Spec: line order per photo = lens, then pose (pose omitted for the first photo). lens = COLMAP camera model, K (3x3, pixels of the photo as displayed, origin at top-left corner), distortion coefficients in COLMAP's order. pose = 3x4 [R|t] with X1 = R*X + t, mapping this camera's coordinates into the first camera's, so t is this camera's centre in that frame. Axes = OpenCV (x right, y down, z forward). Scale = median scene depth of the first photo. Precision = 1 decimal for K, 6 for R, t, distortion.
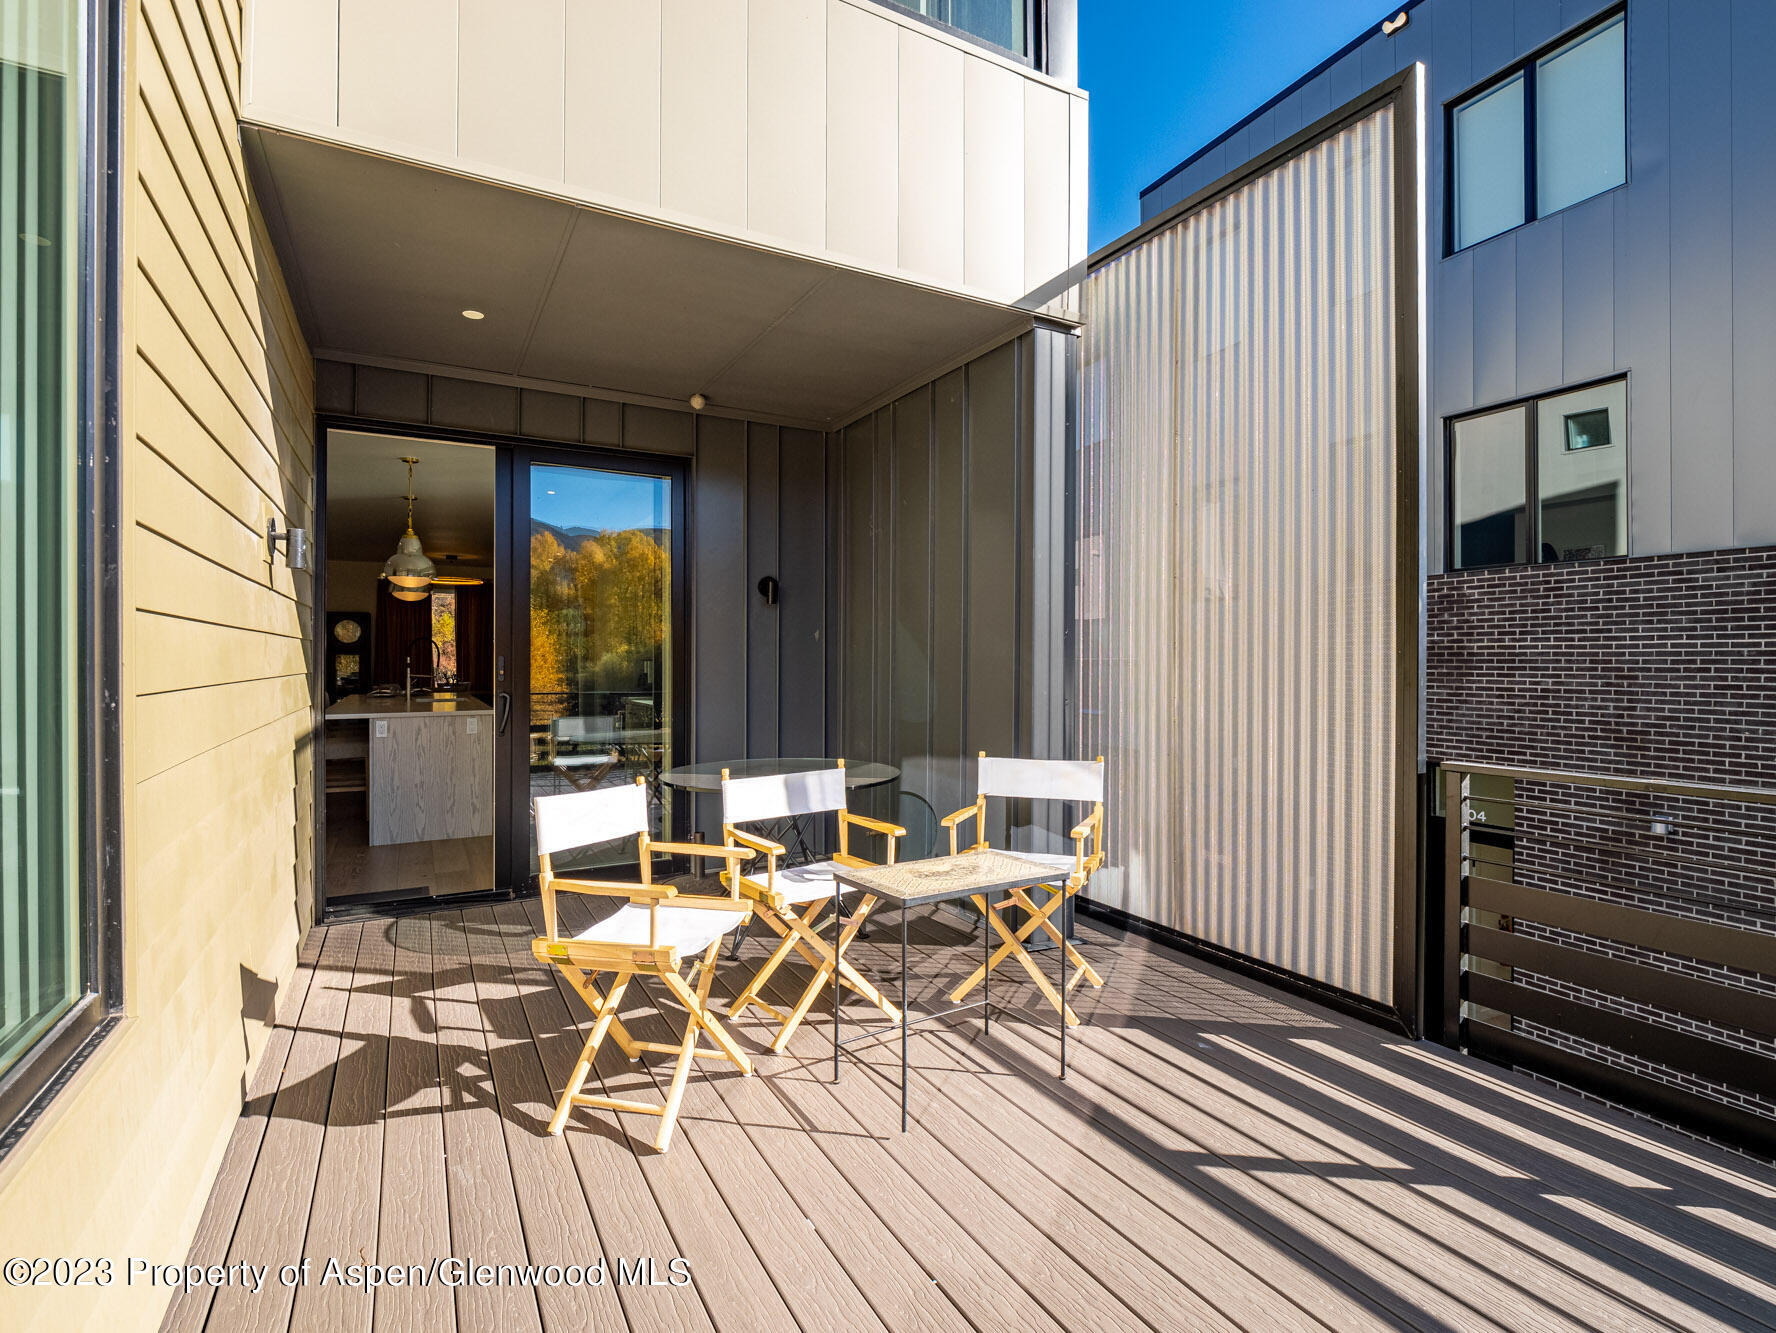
lens RADIAL K [[866.9, 0, 902.9], [0, 866.9, 669.6], [0, 0, 1]] dist [-0.010652, -0.000870]
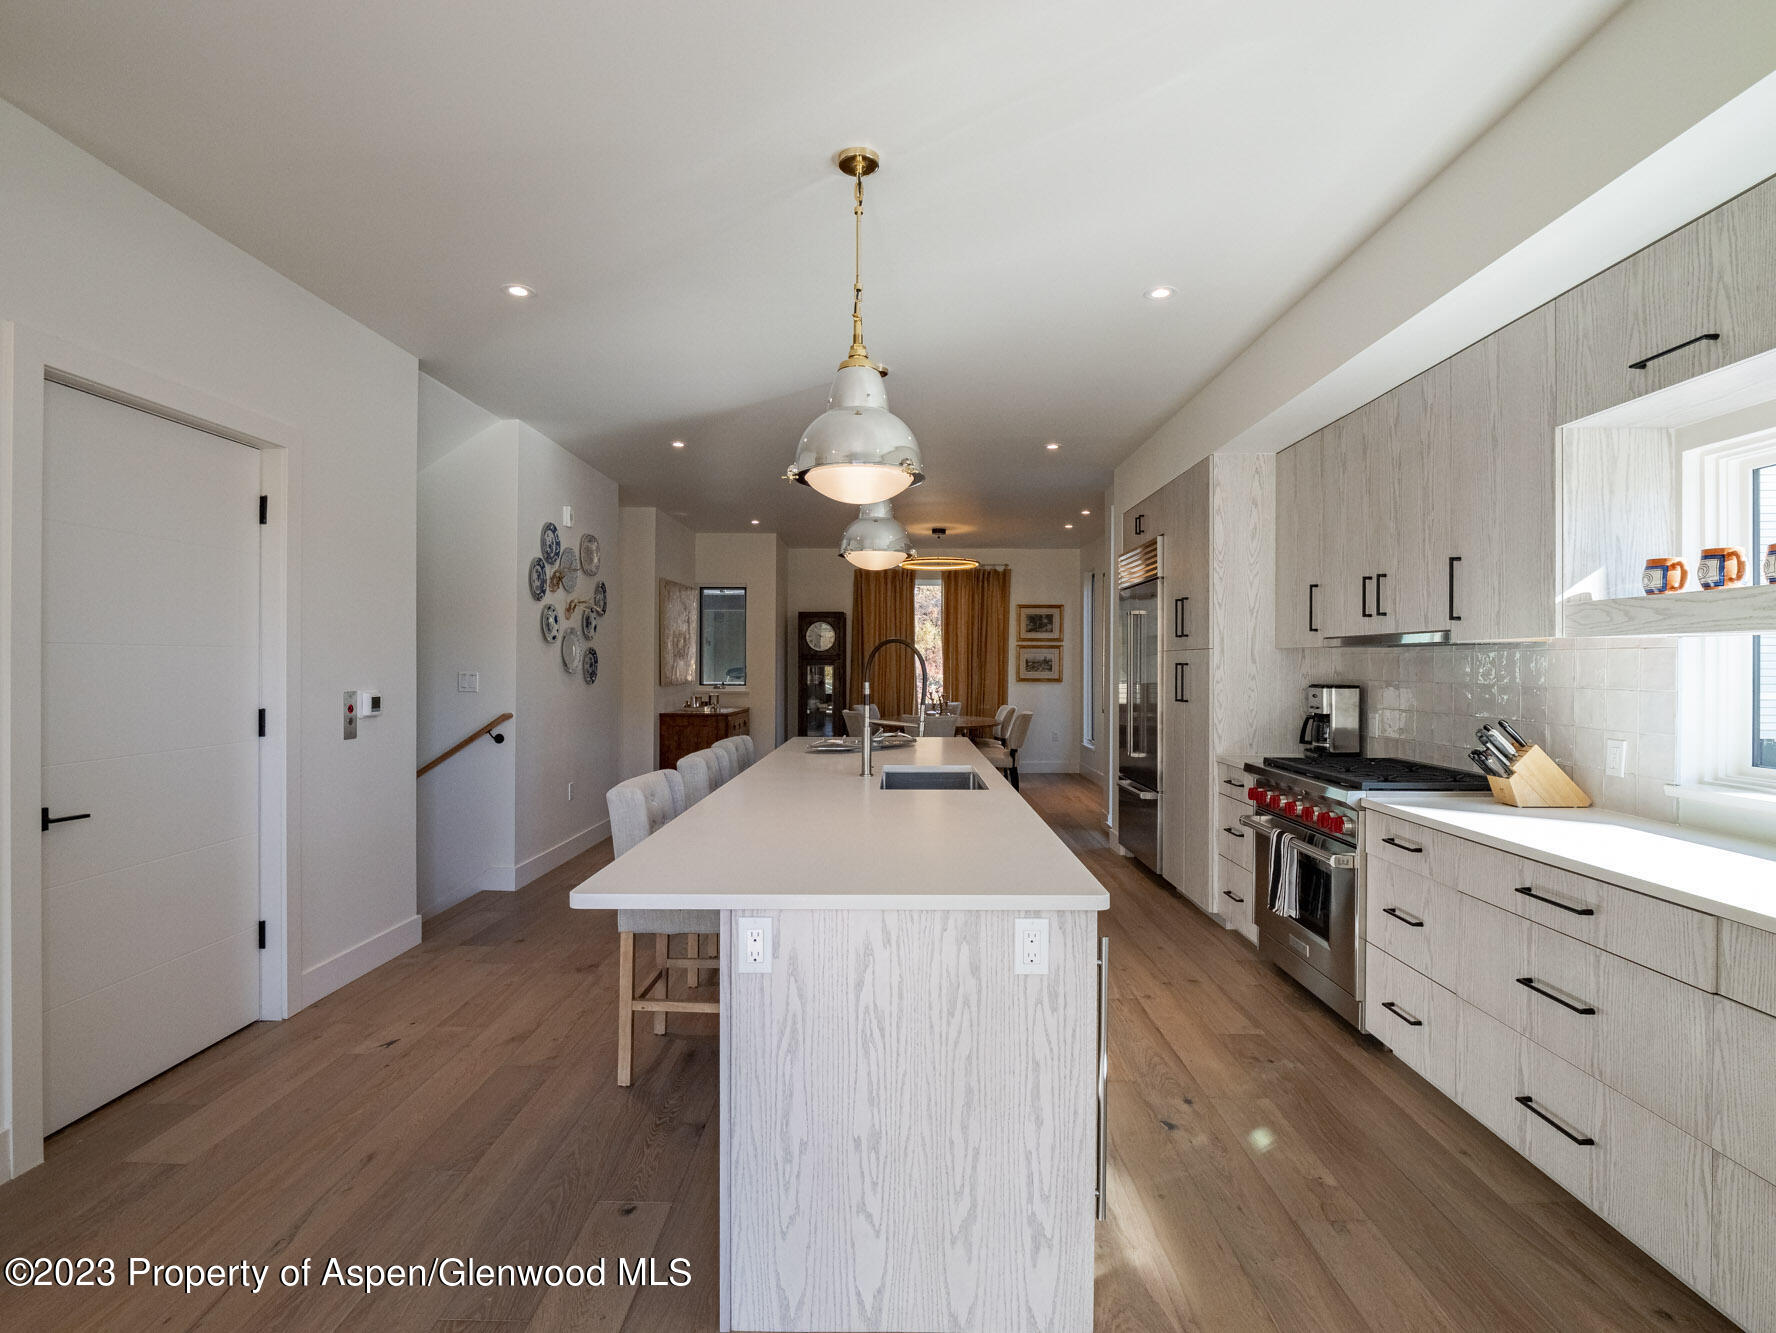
lens RADIAL K [[862.3, 0, 897.4], [0, 862.3, 668.9], [0, 0, 1]] dist [-0.018089, 0.000666]
pose [[0.867277, 0.001149, -0.497825, -0.372142], [-0.004368, 0.999976, -0.005302, -0.020404], [0.497807, 0.006773, 0.867262, 0.687858]]
